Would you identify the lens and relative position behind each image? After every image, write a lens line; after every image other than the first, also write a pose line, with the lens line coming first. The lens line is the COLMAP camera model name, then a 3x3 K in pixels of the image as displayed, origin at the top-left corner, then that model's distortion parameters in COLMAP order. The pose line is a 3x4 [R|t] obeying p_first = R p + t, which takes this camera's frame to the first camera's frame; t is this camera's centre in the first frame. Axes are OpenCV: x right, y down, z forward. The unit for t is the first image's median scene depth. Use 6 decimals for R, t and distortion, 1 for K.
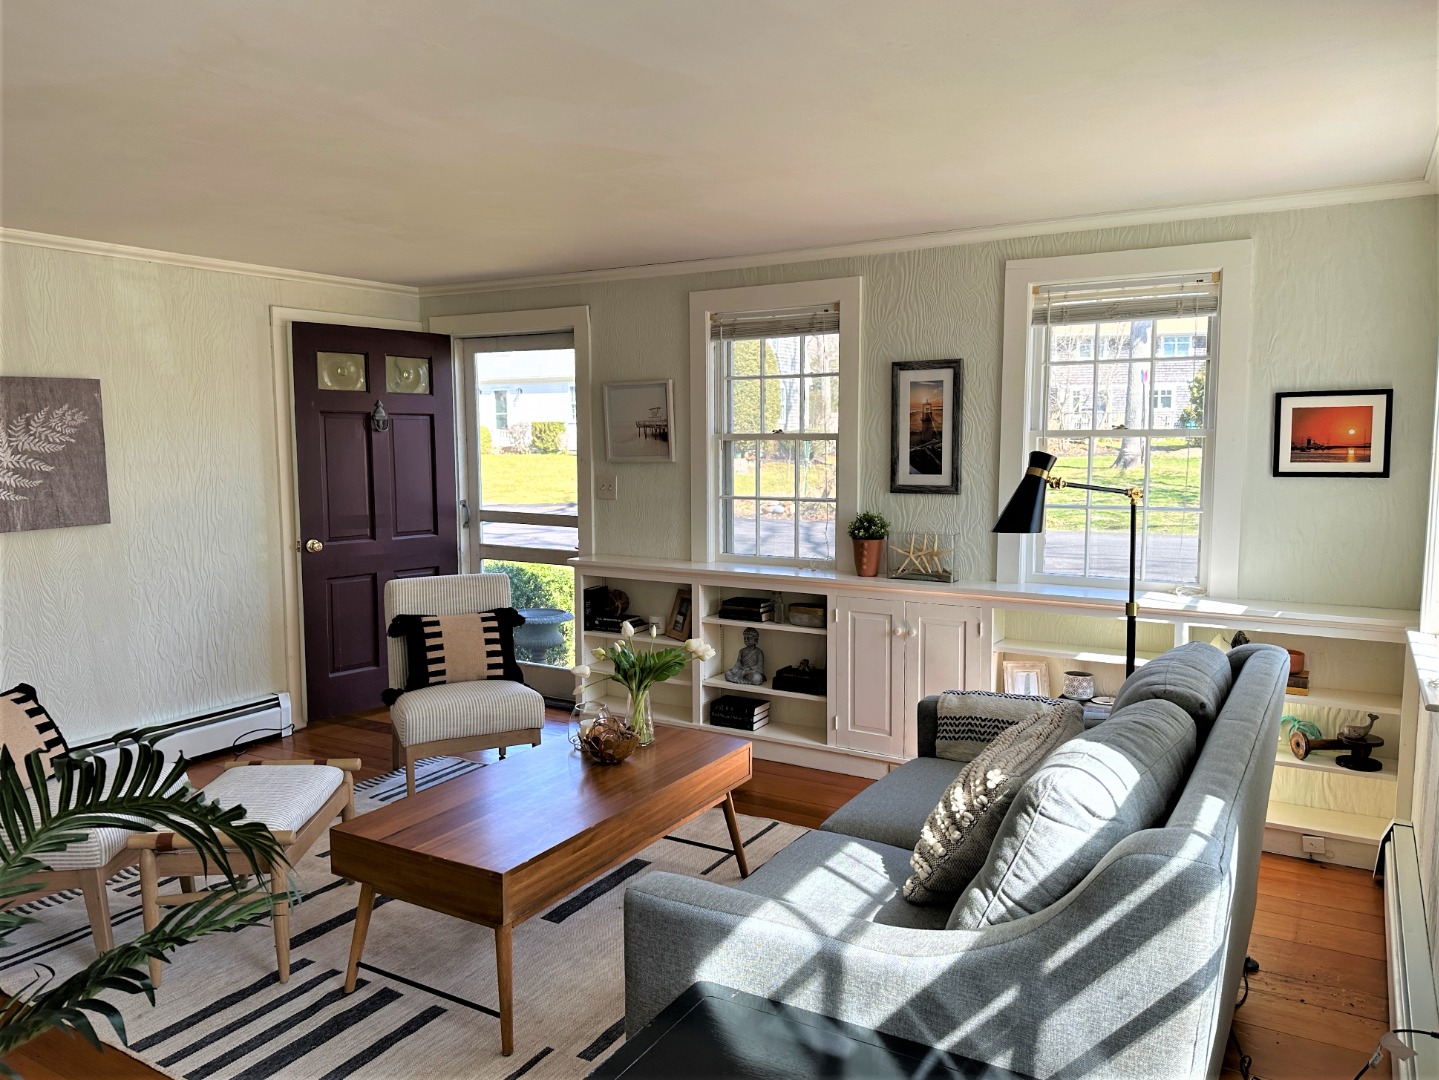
lens RADIAL K [[1027.0, 0, 714.5], [0, 1027.0, 547.7], [0, 0, 1]] dist [0.081750, -0.108073]
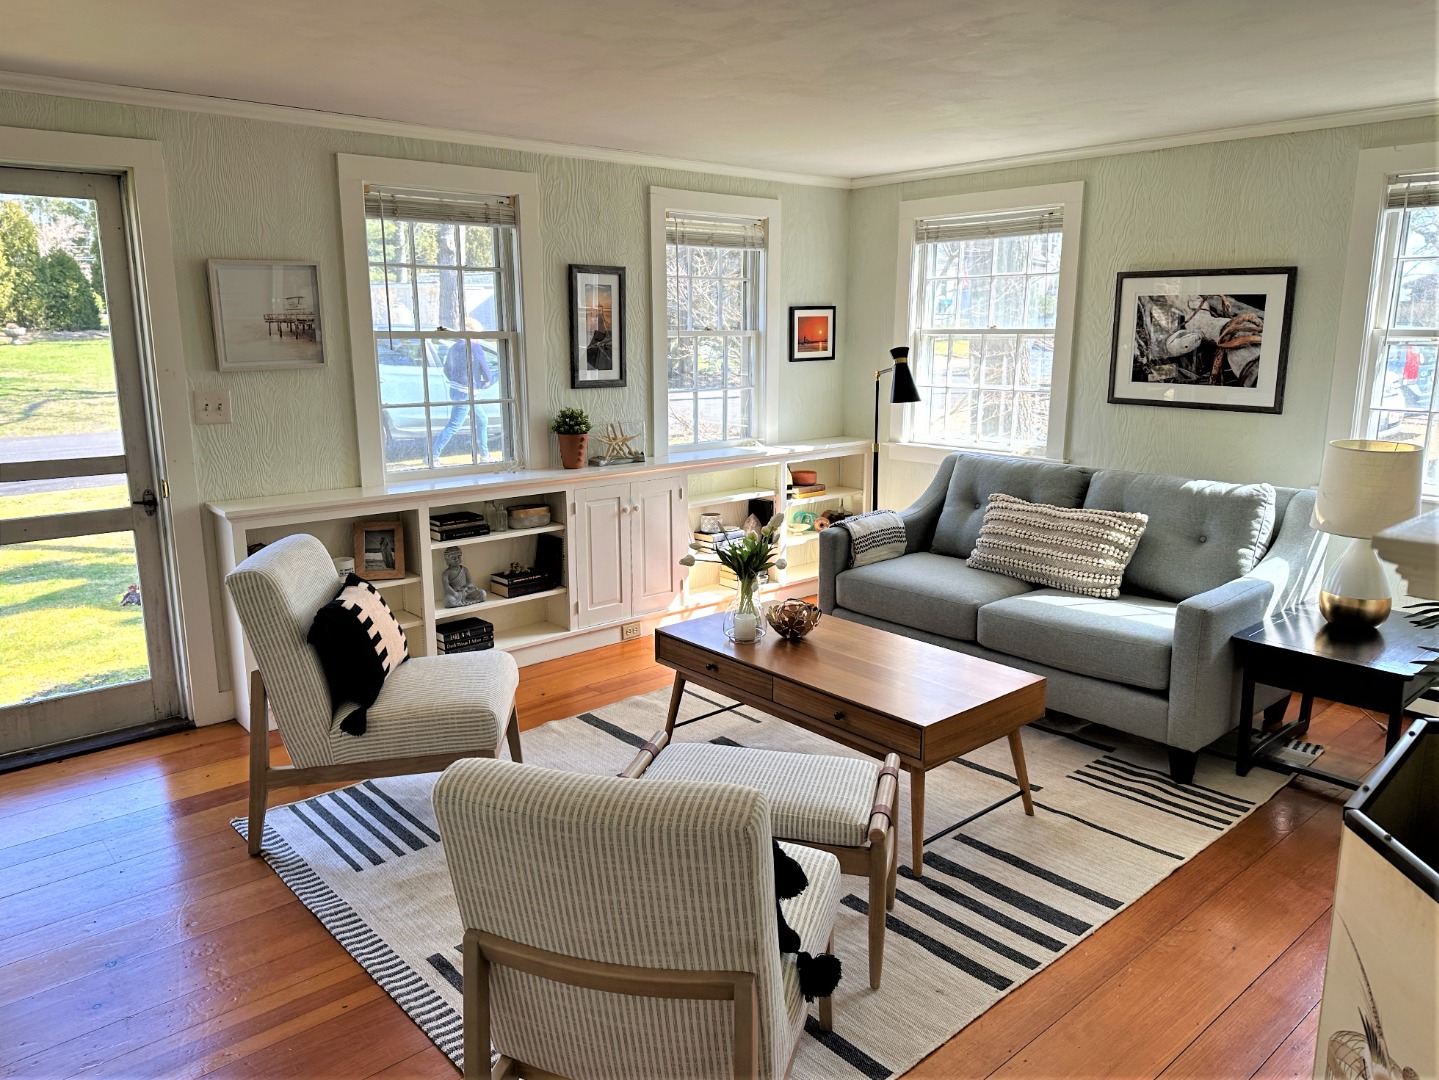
lens RADIAL K [[1027.0, 0, 717.2], [0, 1027.0, 538.4], [0, 0, 1]] dist [0.081750, -0.108073]
pose [[0.308969, -0.191724, 0.931547, -0.840397], [0.100157, 0.980583, 0.168597, -0.068096], [-0.945784, 0.041209, 0.322172, 0.531208]]
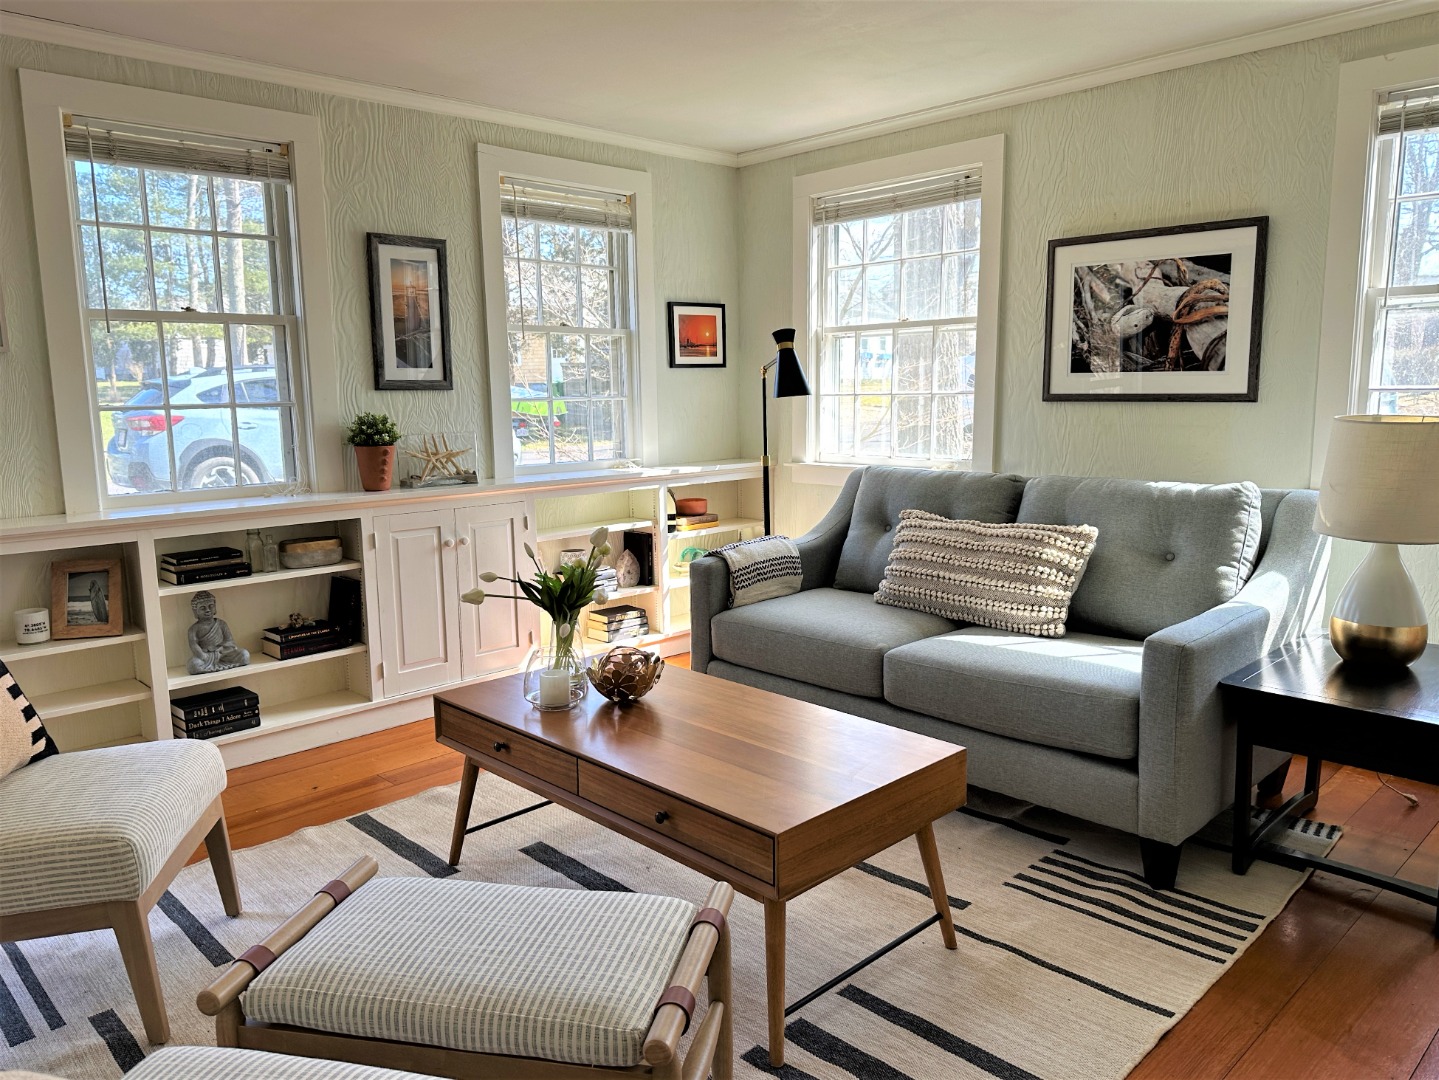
lens RADIAL K [[1027.0, 0, 718.8], [0, 1027.0, 548.3], [0, 0, 1]] dist [0.081750, -0.108073]
pose [[0.261996, -0.149760, 0.953378, -0.605930], [0.114821, 0.985706, 0.123285, 0.001975], [-0.958214, 0.077168, 0.275447, 0.520047]]
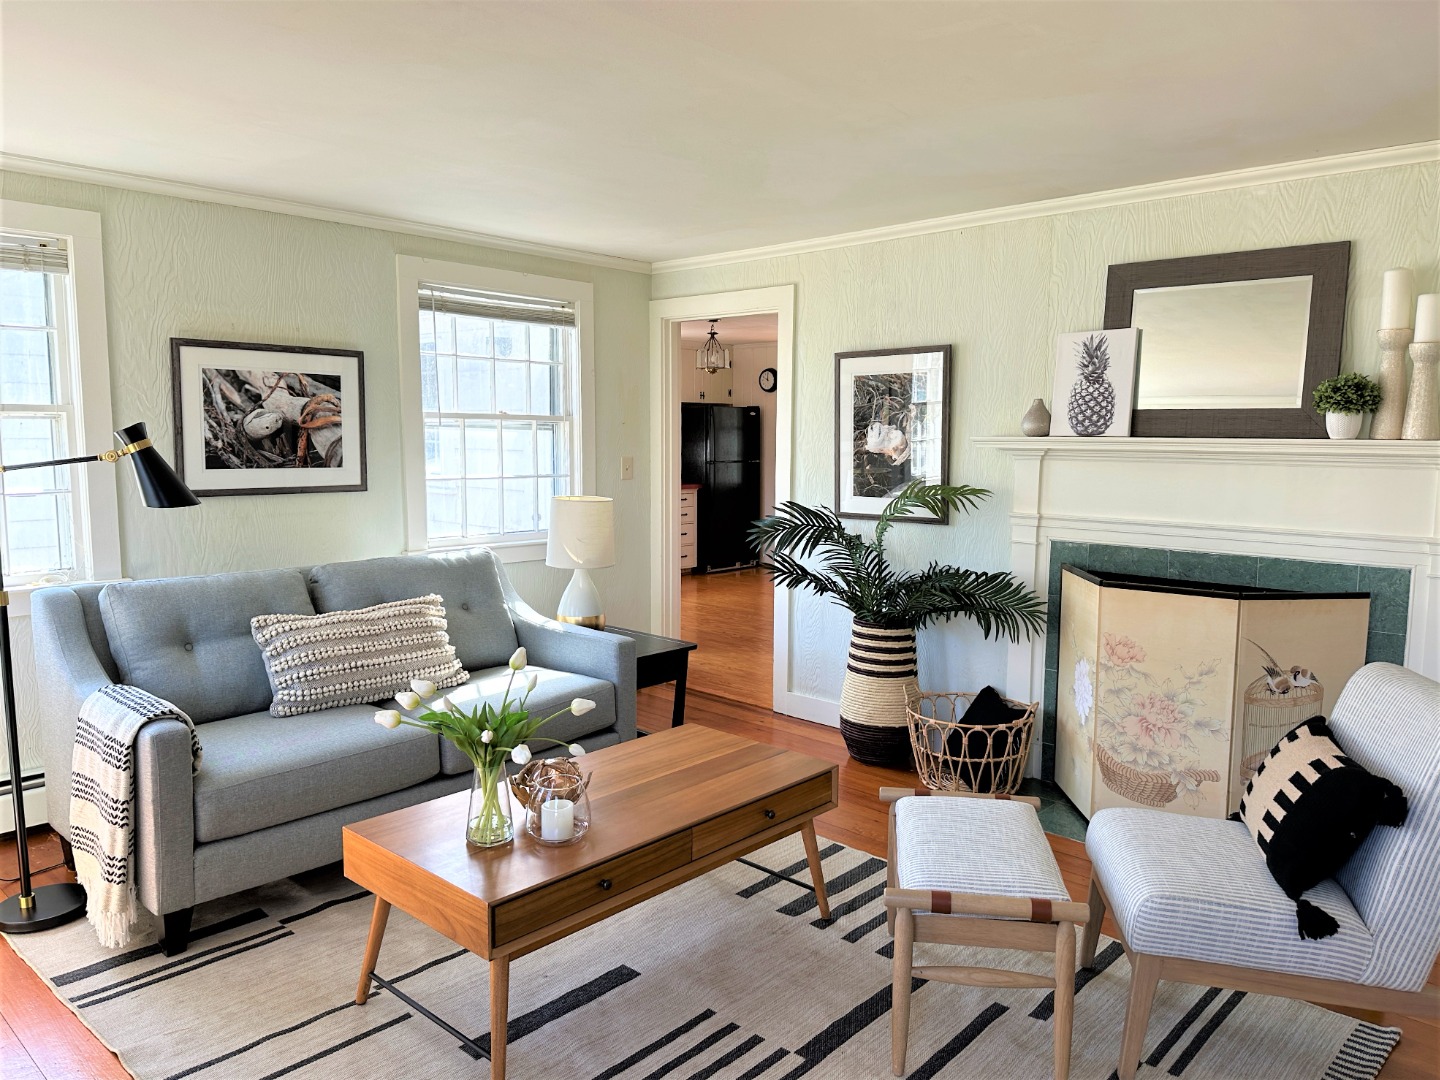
lens RADIAL K [[1027.7, 0, 726.5], [0, 1027.7, 533.2], [0, 0, 1]] dist [0.081750, -0.108073]
pose [[-0.981457, -0.017344, 0.190895, -0.277339], [0.021850, 0.979284, 0.201311, -0.120776], [-0.190431, 0.201750, -0.960746, 1.264410]]
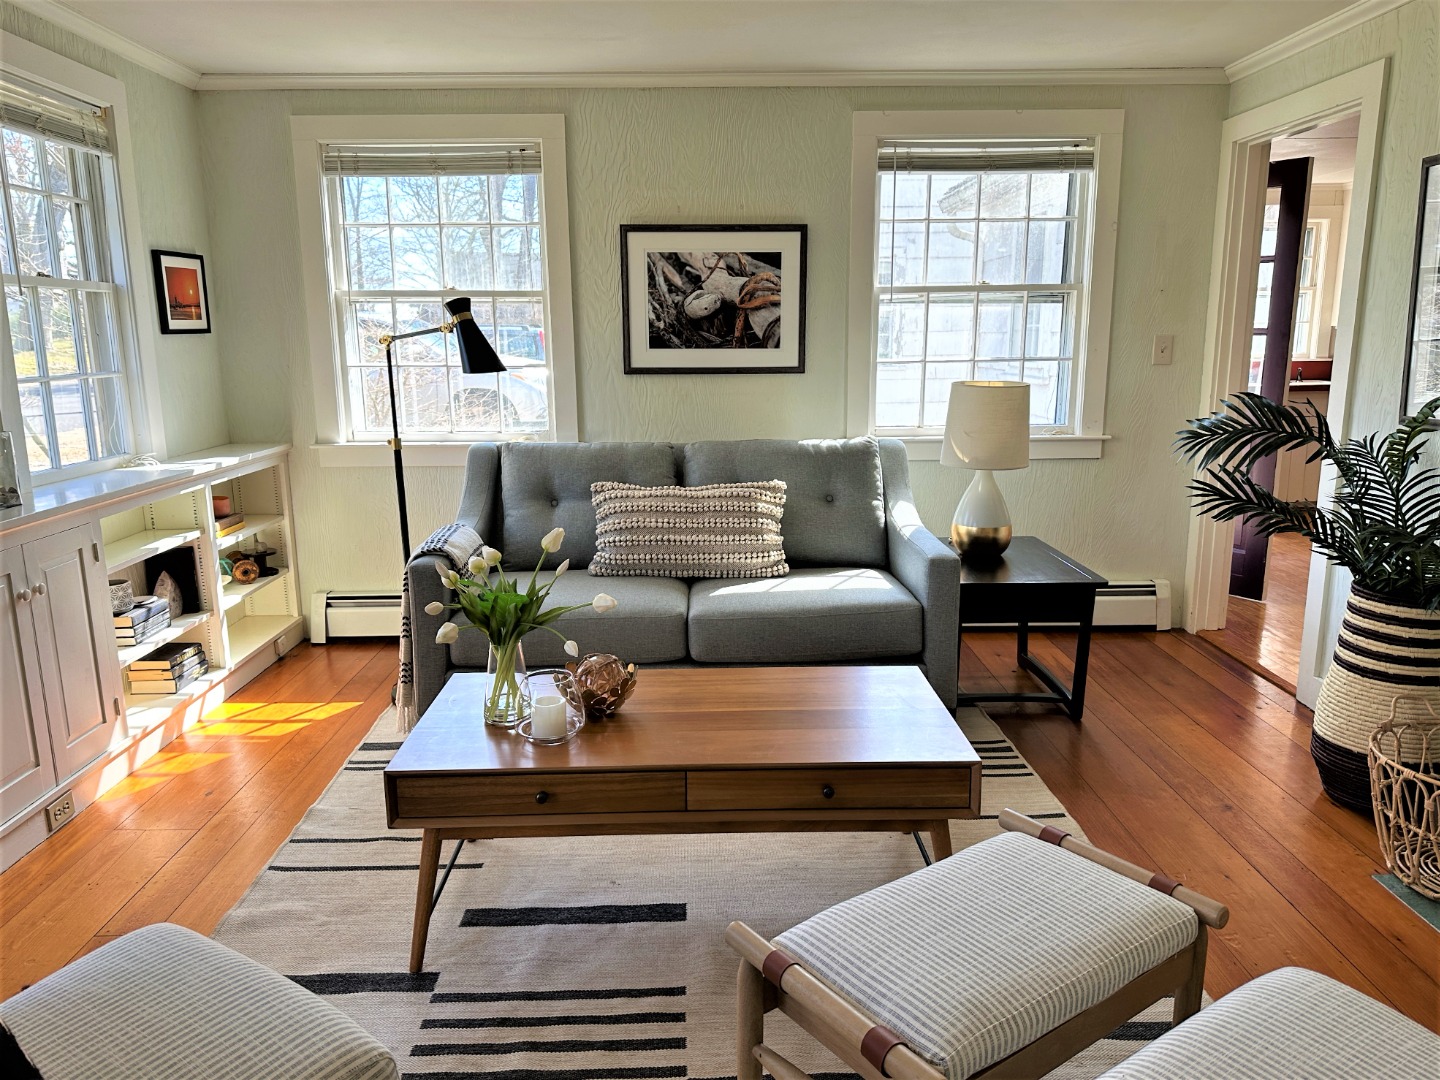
lens RADIAL K [[1027.7, 0, 714.5], [0, 1027.7, 548.5], [0, 0, 1]] dist [0.081750, -0.108073]
pose [[-0.530356, -0.160195, 0.832502, -0.539924], [0.101364, 0.962958, 0.249873, -0.057507], [-0.841693, 0.216907, -0.494473, 0.940739]]
